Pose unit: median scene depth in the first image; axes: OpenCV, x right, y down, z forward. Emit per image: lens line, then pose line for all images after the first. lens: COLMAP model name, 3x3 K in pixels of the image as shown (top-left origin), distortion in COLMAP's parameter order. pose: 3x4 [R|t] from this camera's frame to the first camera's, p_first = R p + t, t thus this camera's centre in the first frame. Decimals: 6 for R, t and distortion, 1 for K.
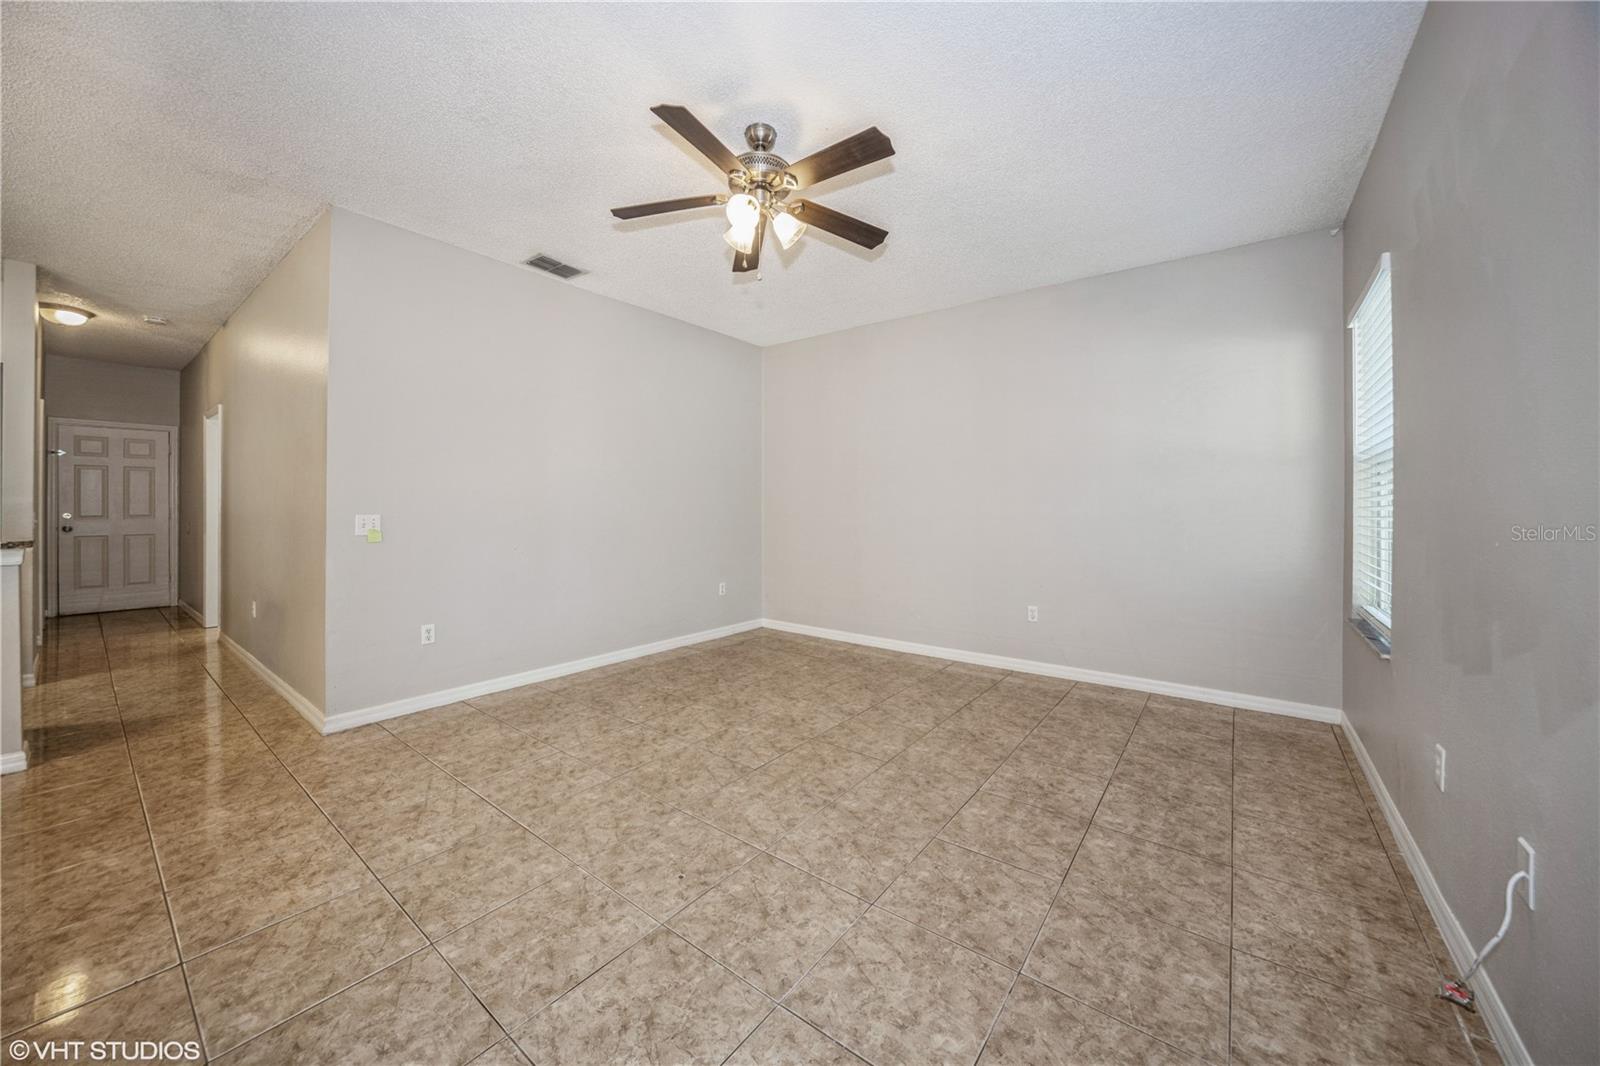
lens RADIAL K [[563.8, 0, 819.7], [0, 563.8, 509.6], [0, 0, 1]] dist [-0.013376, -0.000207]
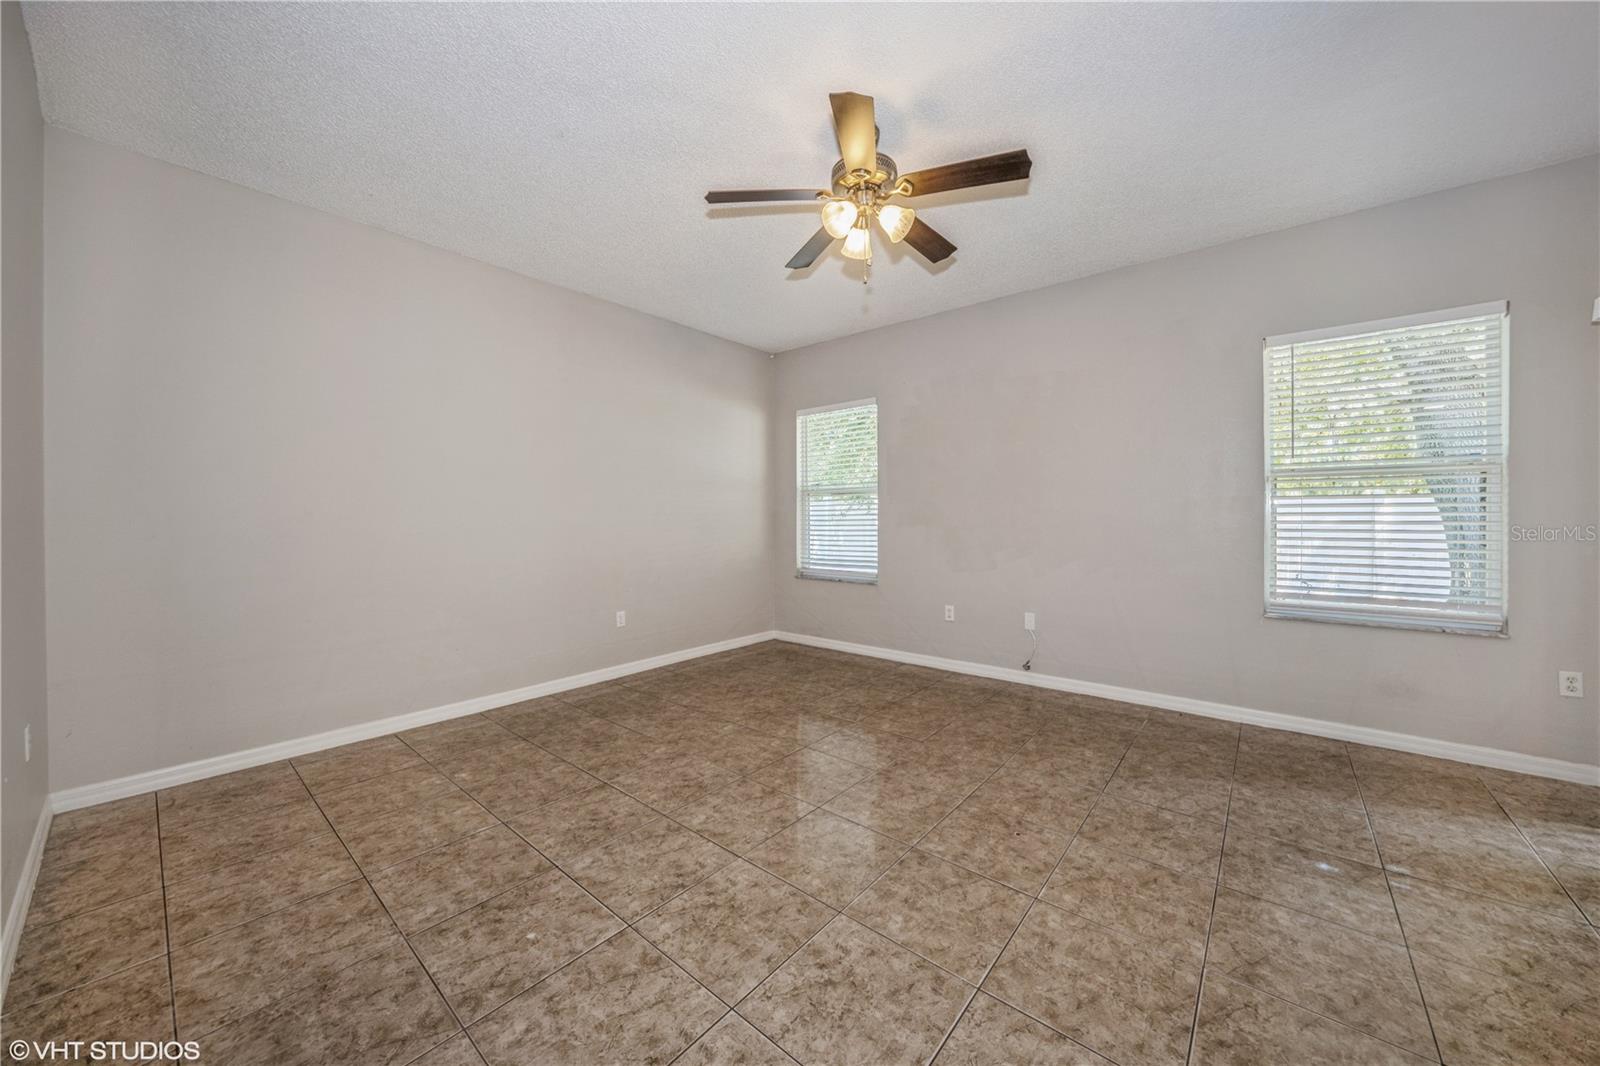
lens RADIAL K [[563.8, 0, 795.4], [0, 563.8, 515.6], [0, 0, 1]] dist [-0.013376, -0.000207]
pose [[0.070009, -0.000995, 0.997546, -0.969880], [0.007377, 0.999973, 0.000480, -0.005144], [-0.997519, 0.007326, 0.070014, 0.927504]]
